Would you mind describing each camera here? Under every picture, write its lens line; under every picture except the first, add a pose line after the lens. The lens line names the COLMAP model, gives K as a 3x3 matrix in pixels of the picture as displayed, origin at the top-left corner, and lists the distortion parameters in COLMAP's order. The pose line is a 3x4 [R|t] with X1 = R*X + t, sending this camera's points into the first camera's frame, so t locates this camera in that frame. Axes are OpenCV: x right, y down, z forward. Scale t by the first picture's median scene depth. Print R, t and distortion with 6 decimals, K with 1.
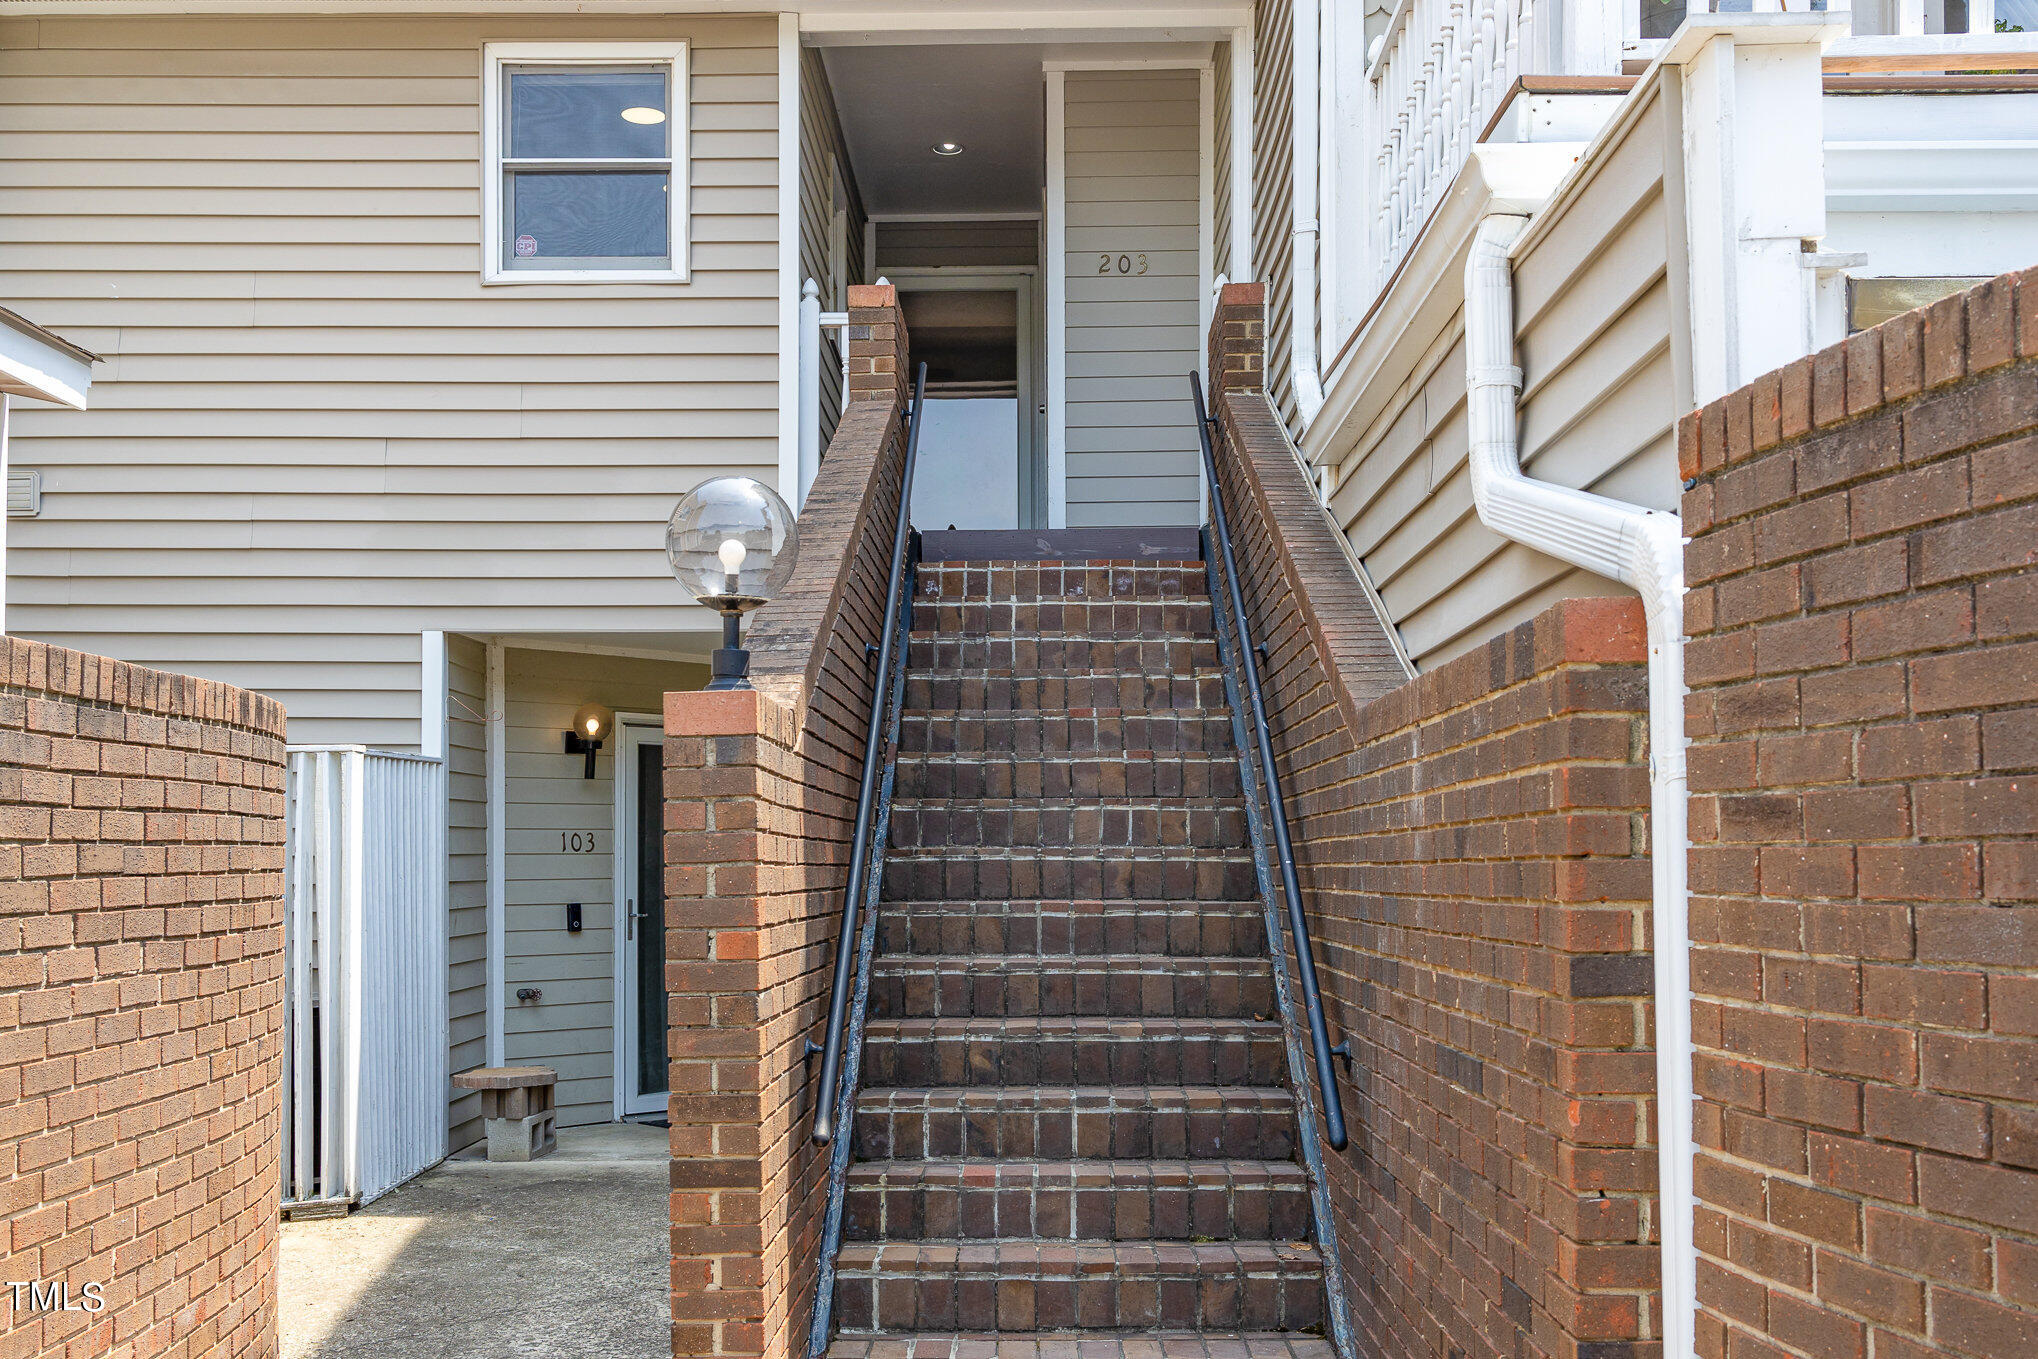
lens RADIAL K [[860.5, 0, 1009.8], [0, 860.5, 683.2], [0, 0, 1]] dist [0.016071, 0.000100]
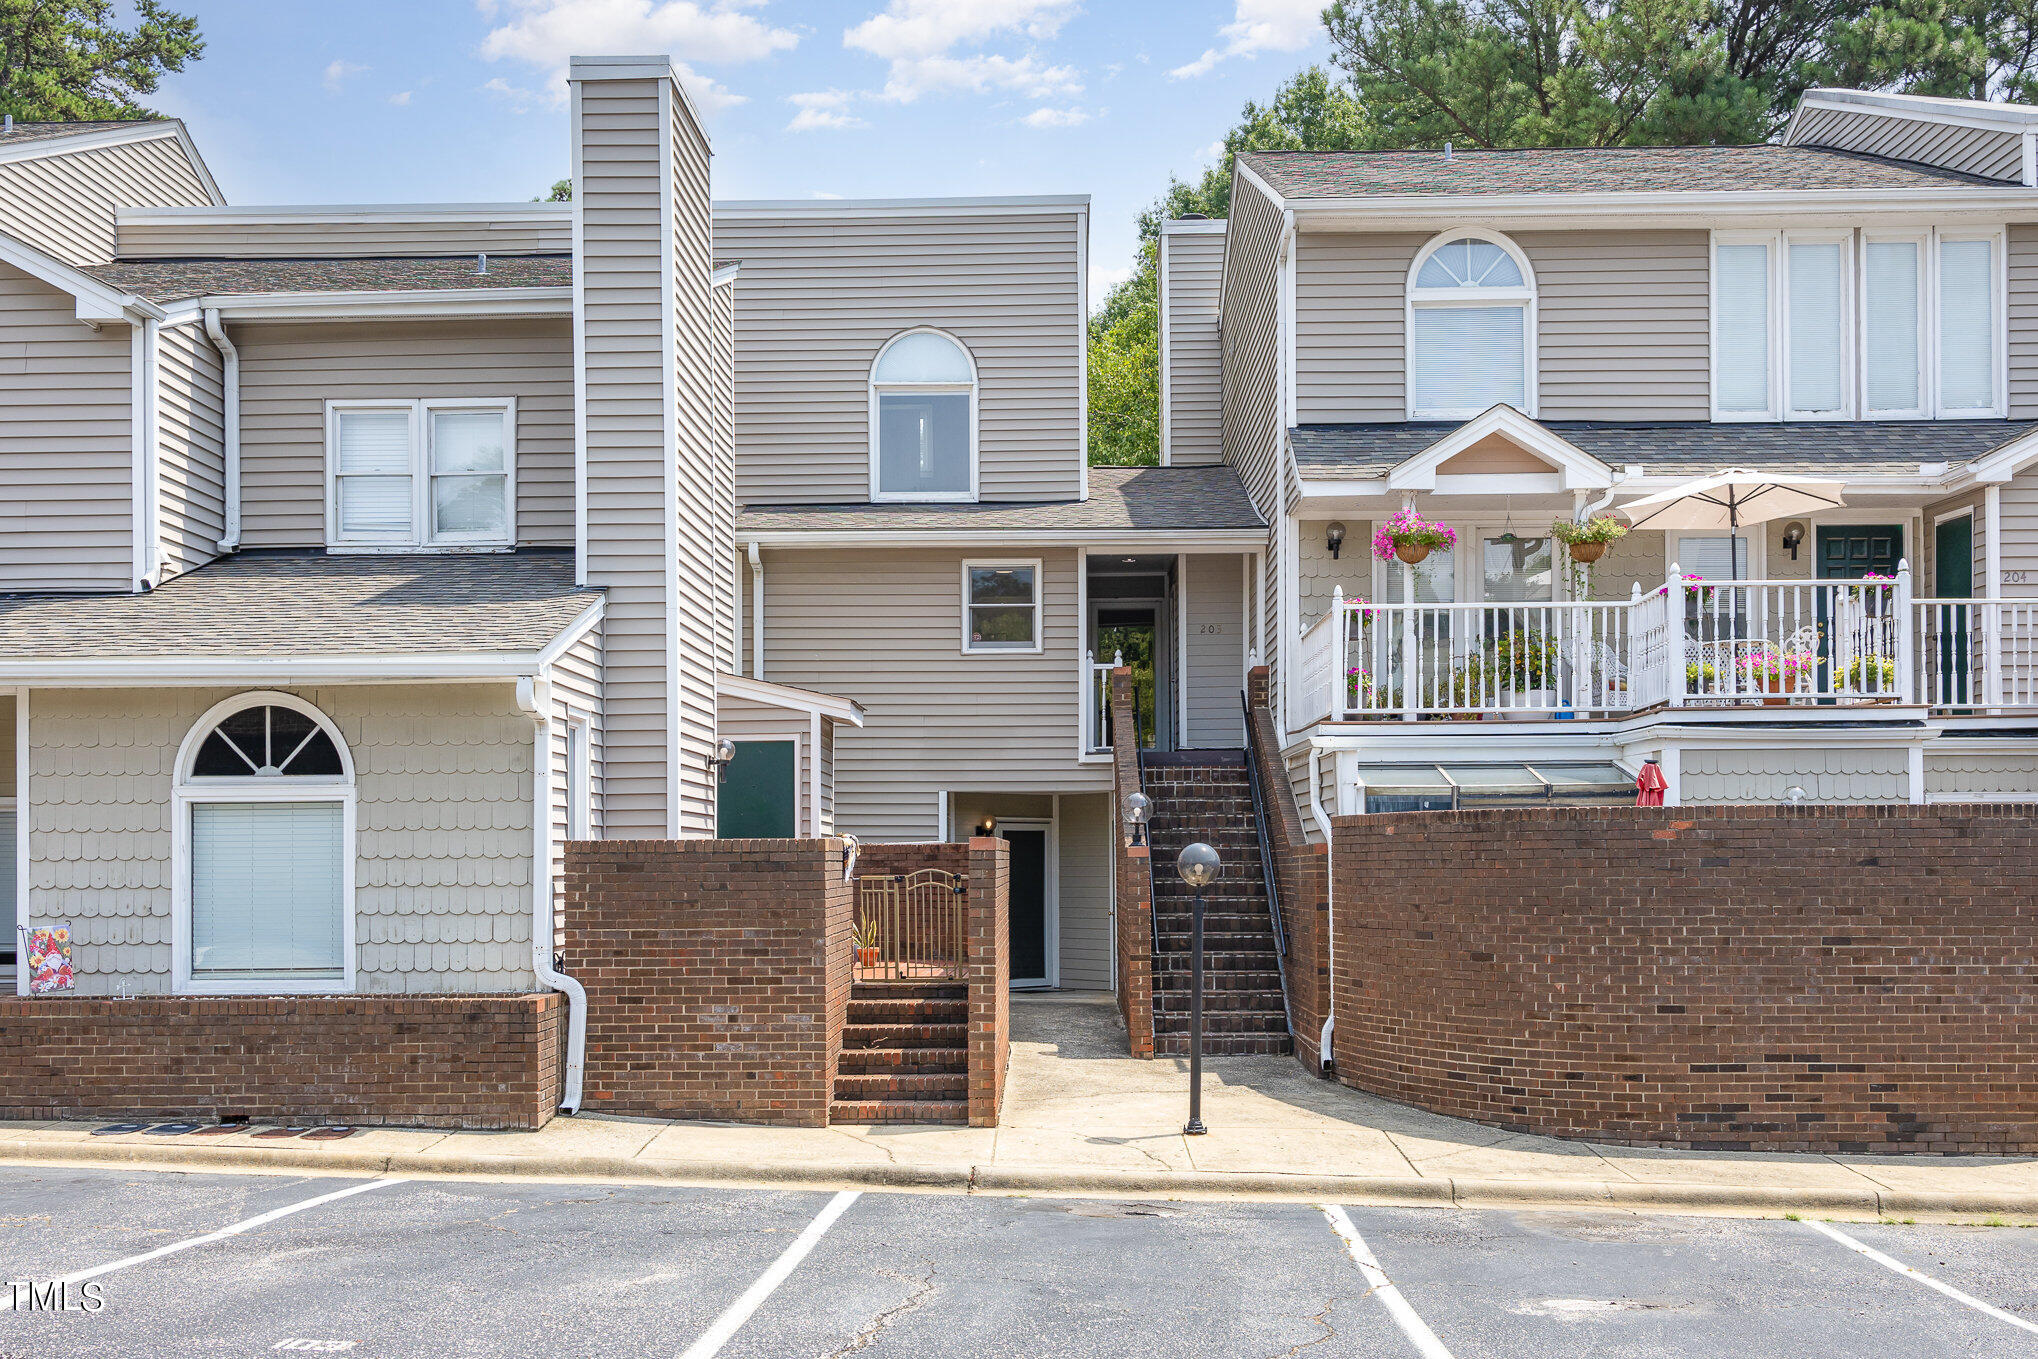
lens RADIAL K [[942.4, 0, 1019.0], [0, 942.4, 679.5], [0, 0, 1]] dist [0.053421, 0.000220]
pose [[0.999923, -0.000991, 0.012338, -0.506126], [0.000847, 0.999931, 0.011678, -0.446678], [-0.012349, -0.011667, 0.999856, -1.881149]]
